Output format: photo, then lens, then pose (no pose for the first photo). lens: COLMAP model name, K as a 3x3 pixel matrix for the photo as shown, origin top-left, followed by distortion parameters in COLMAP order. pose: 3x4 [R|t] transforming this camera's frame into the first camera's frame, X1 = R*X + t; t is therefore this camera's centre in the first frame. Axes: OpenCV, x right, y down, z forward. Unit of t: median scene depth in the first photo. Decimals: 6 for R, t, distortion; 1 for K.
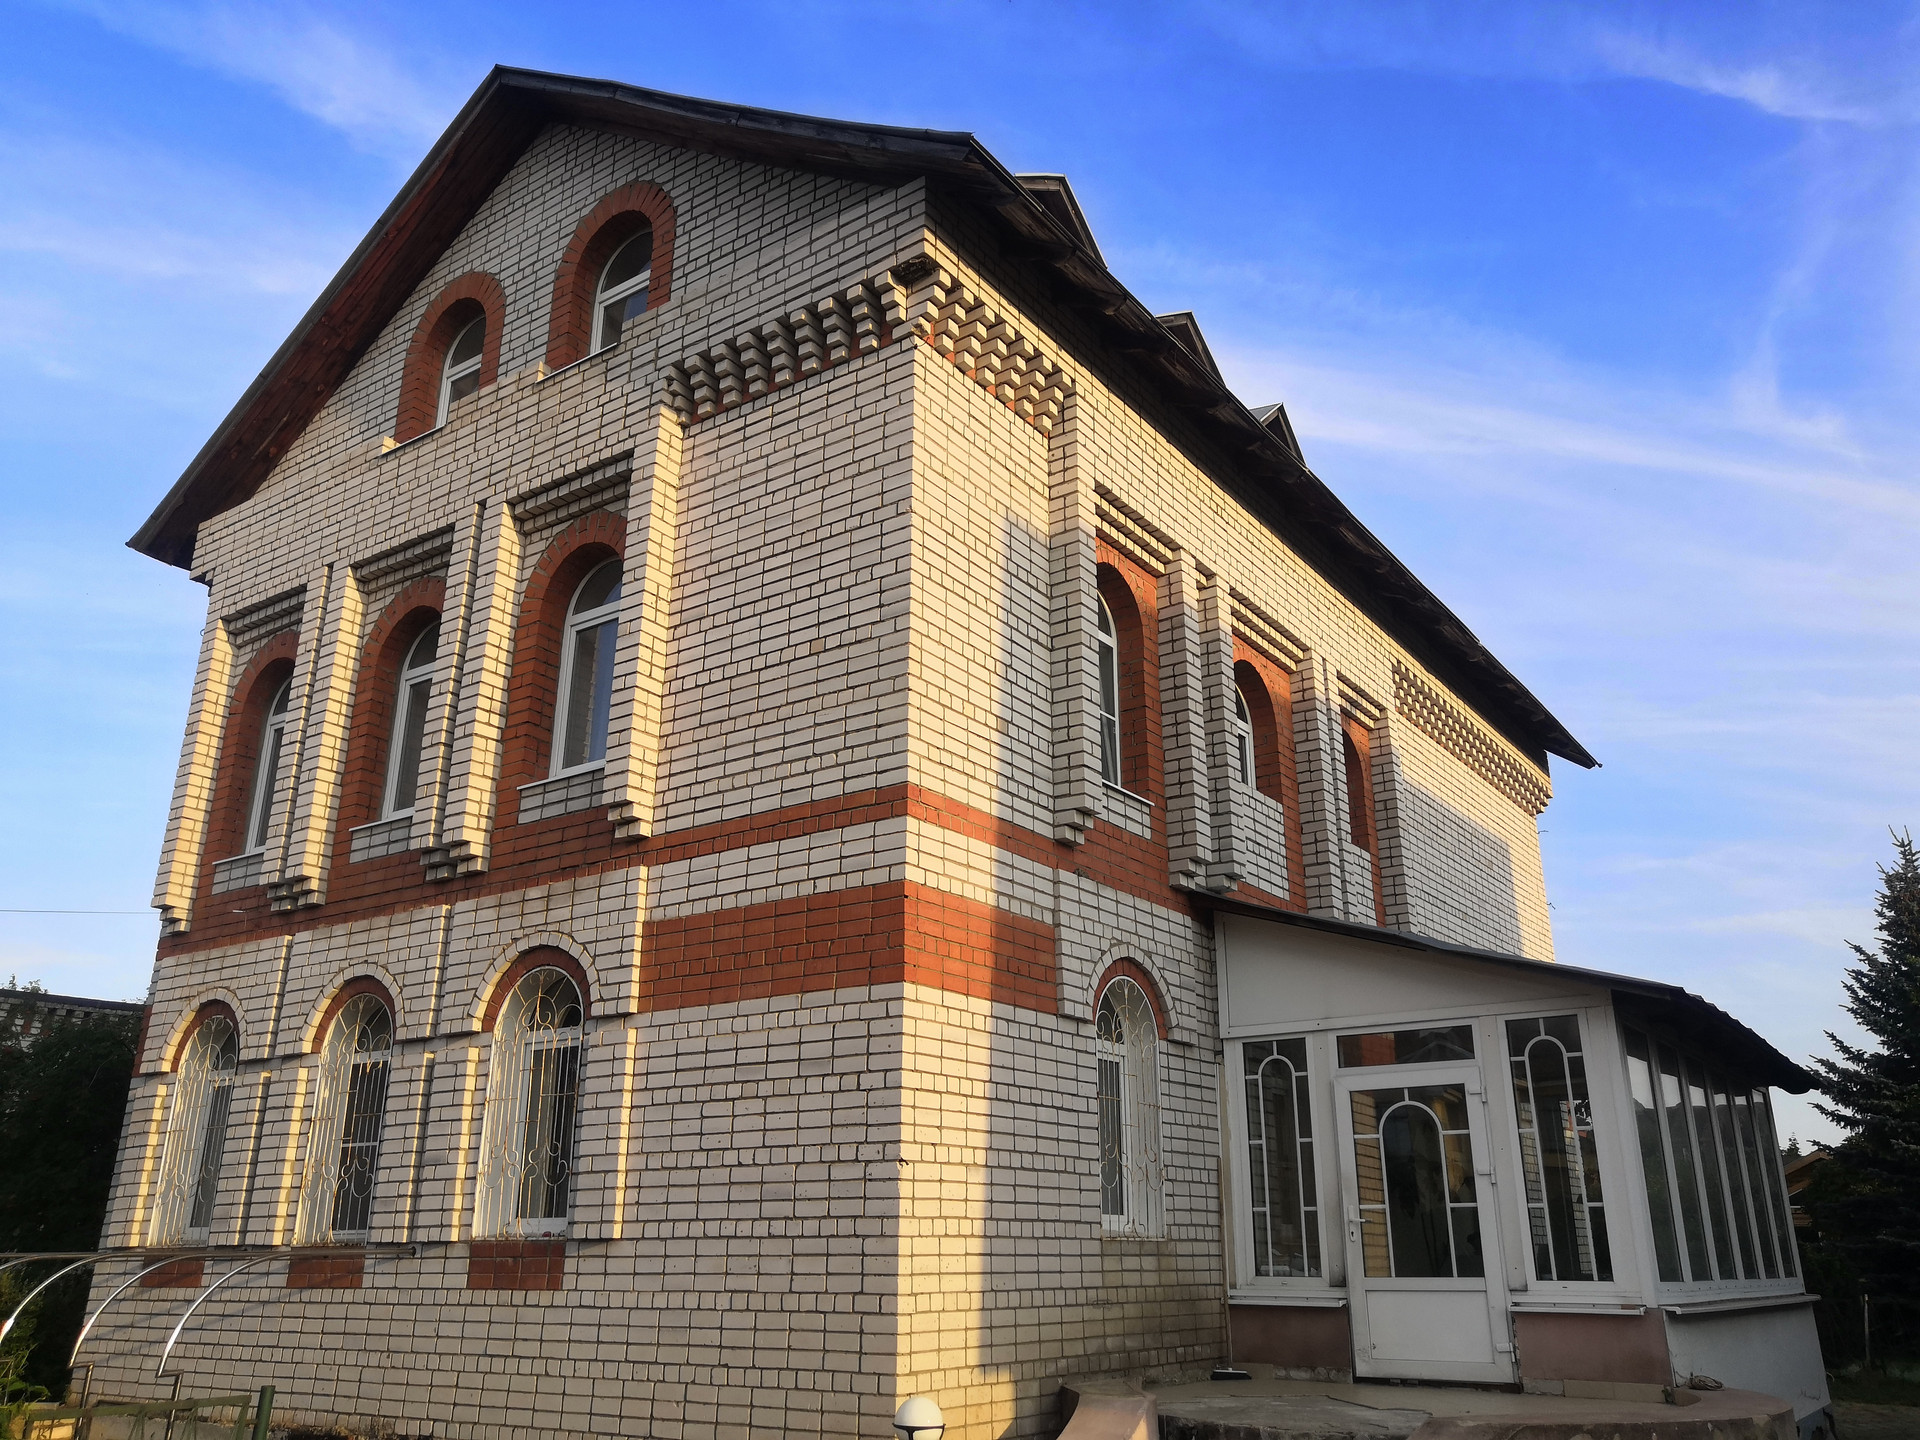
lens RADIAL K [[1486.9, 0, 980.9], [0, 1486.9, 736.0], [0, 0, 1]] dist [0.017545, 0.005608]
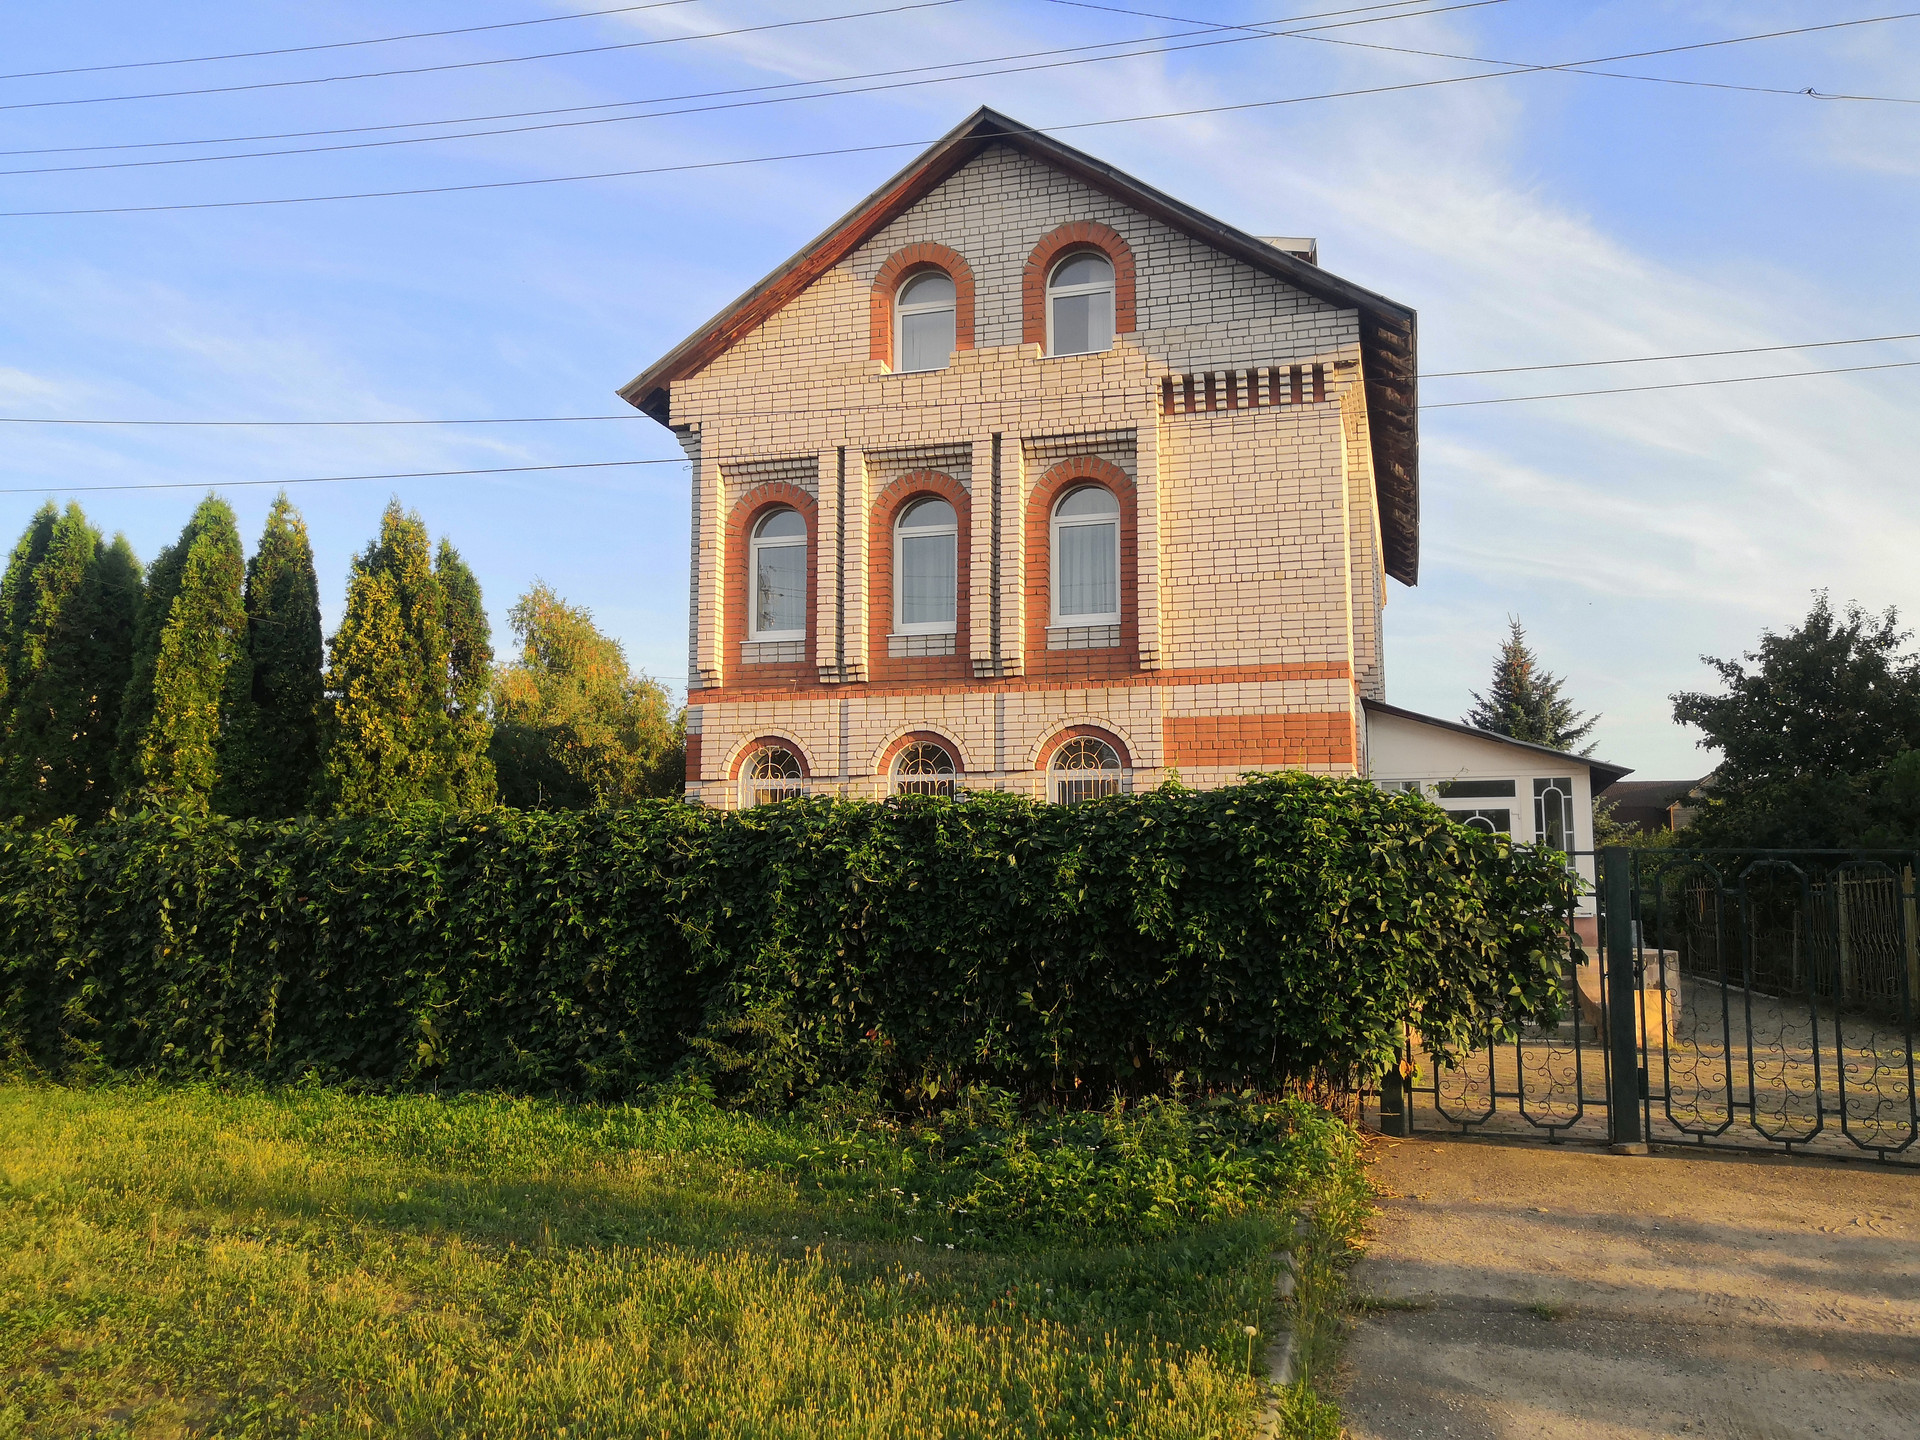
lens RADIAL K [[1486.9, 0, 980.9], [0, 1486.9, 736.0], [0, 0, 1]] dist [0.017545, 0.005608]
pose [[0.945758, 0.031653, 0.323327, -0.923650], [-0.102205, 0.973697, 0.203636, -0.179999], [-0.308377, -0.225636, 0.924117, -0.550655]]
